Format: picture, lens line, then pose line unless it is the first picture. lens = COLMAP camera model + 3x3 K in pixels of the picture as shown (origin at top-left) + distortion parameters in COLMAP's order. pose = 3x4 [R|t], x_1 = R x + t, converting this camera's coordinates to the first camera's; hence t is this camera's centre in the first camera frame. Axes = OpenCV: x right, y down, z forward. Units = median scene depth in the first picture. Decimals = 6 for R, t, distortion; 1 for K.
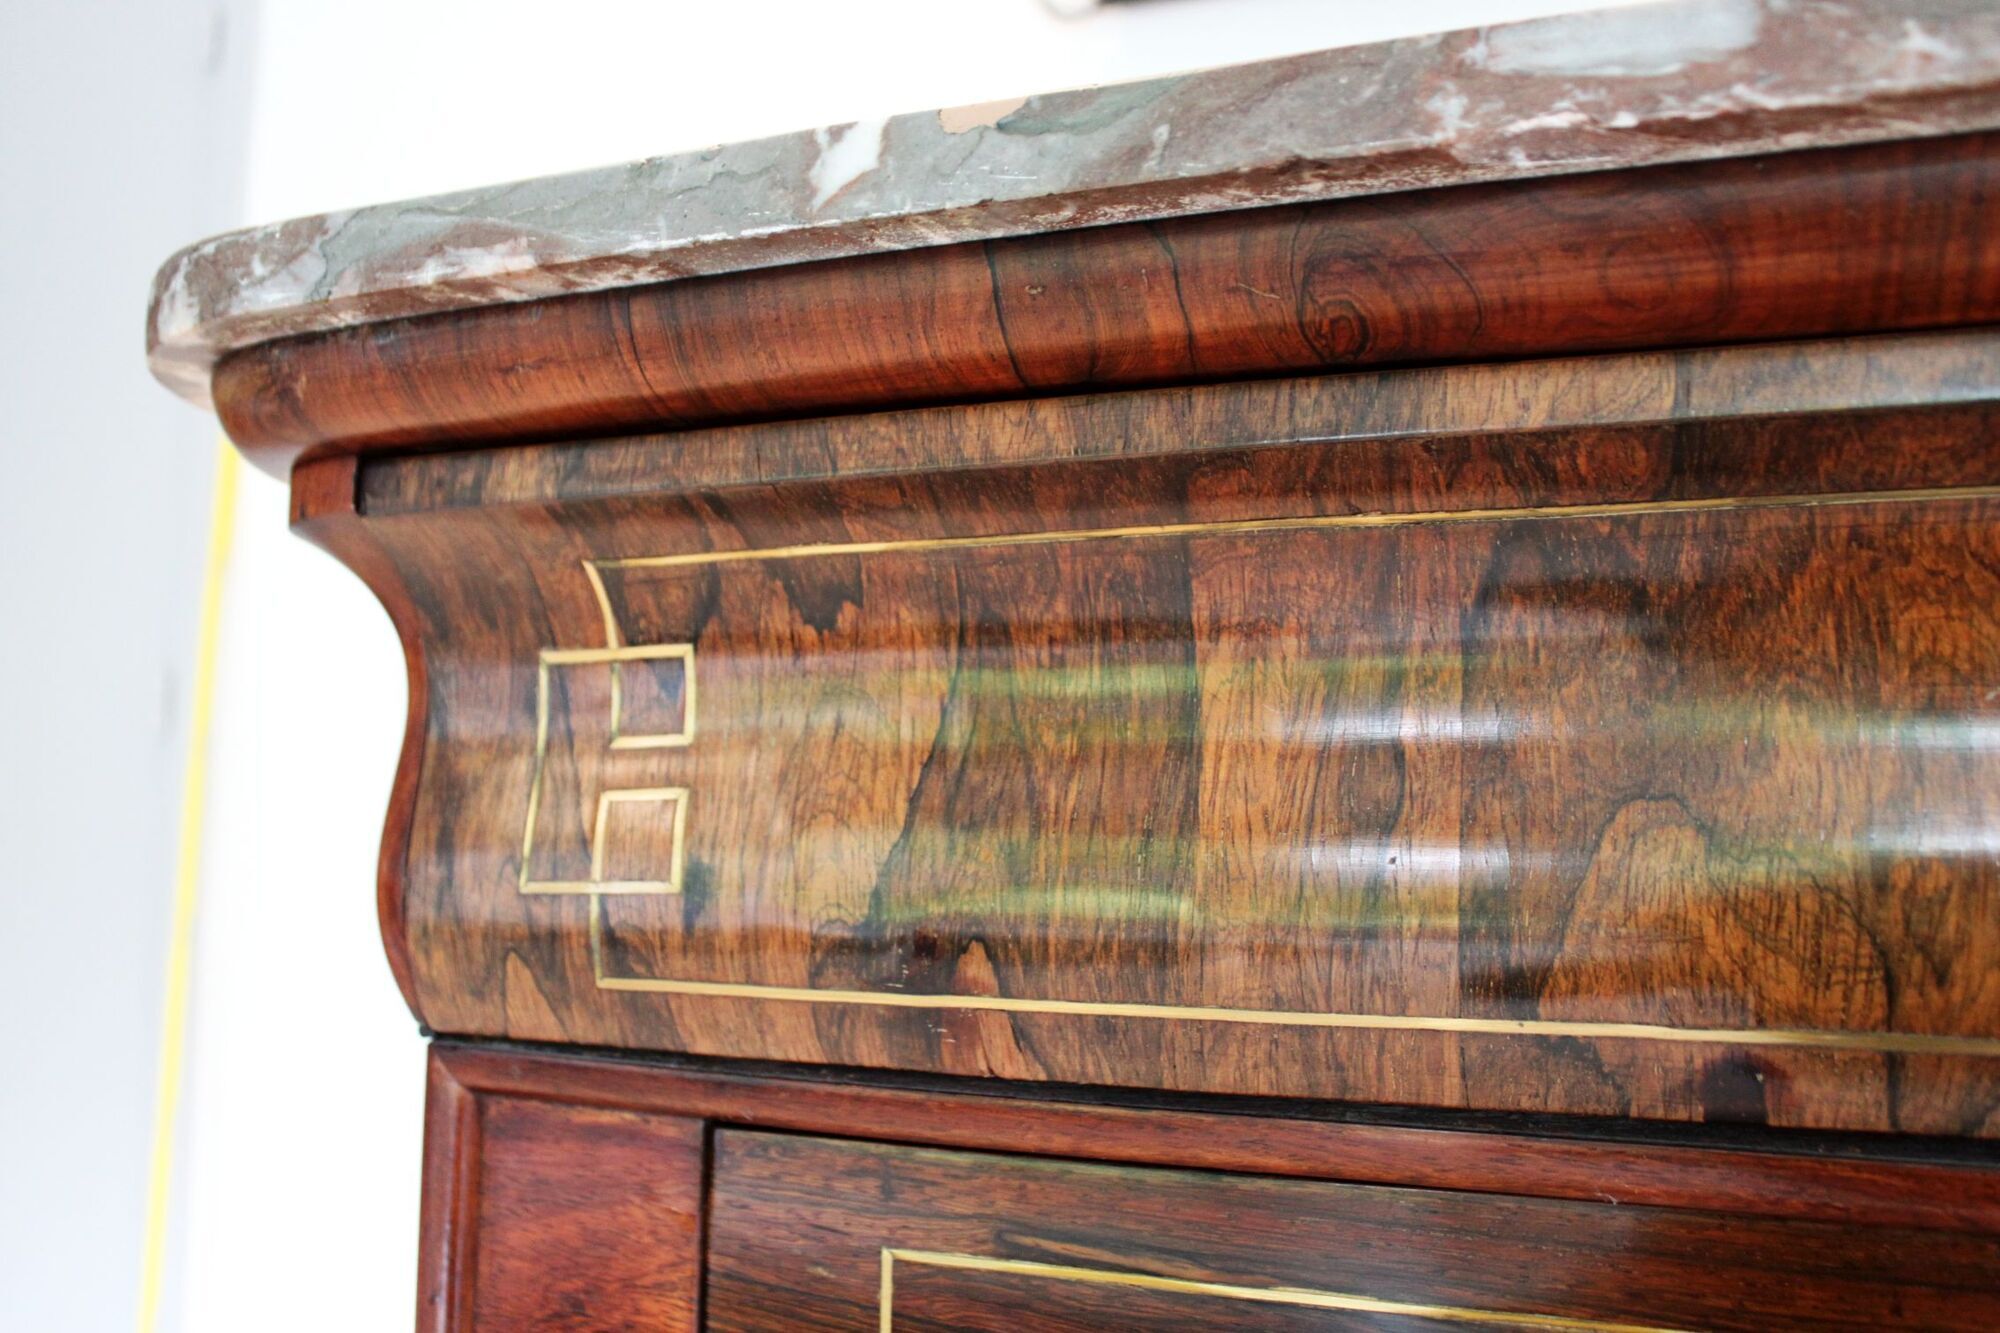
lens RADIAL K [[1891.9, 0, 1000.0], [0, 1891.9, 666.5], [0, 0, 1]] dist [-0.044287, 0.000523]
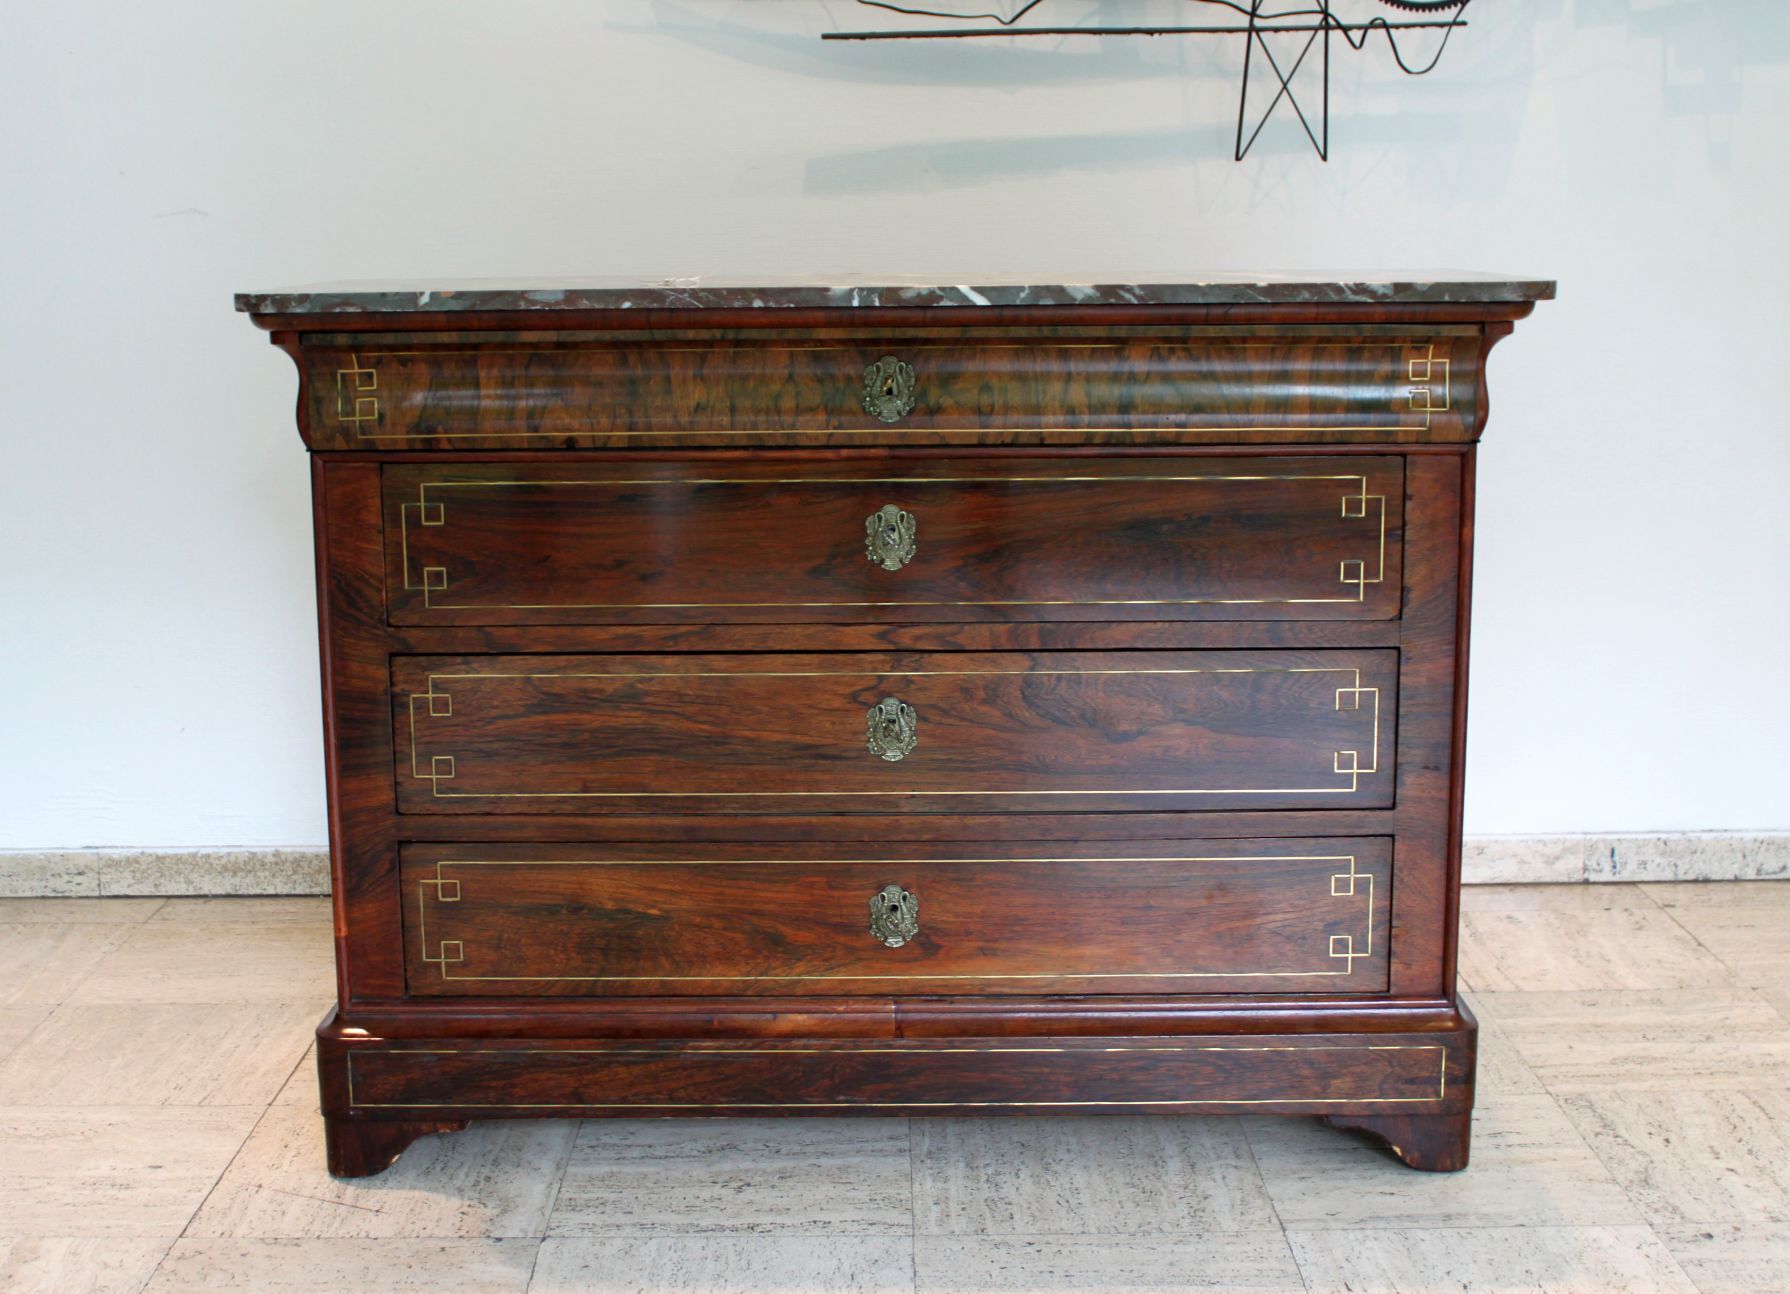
lens RADIAL K [[2344.4, 0, 895.0], [0, 2344.4, 647.0], [0, 0, 1]] dist [-0.086996, -0.024053]
pose [[0.913925, -0.097208, 0.394071, -1.546420], [-0.016501, 0.961196, 0.275373, -1.129536], [-0.405548, -0.258173, 0.876857, -5.677948]]
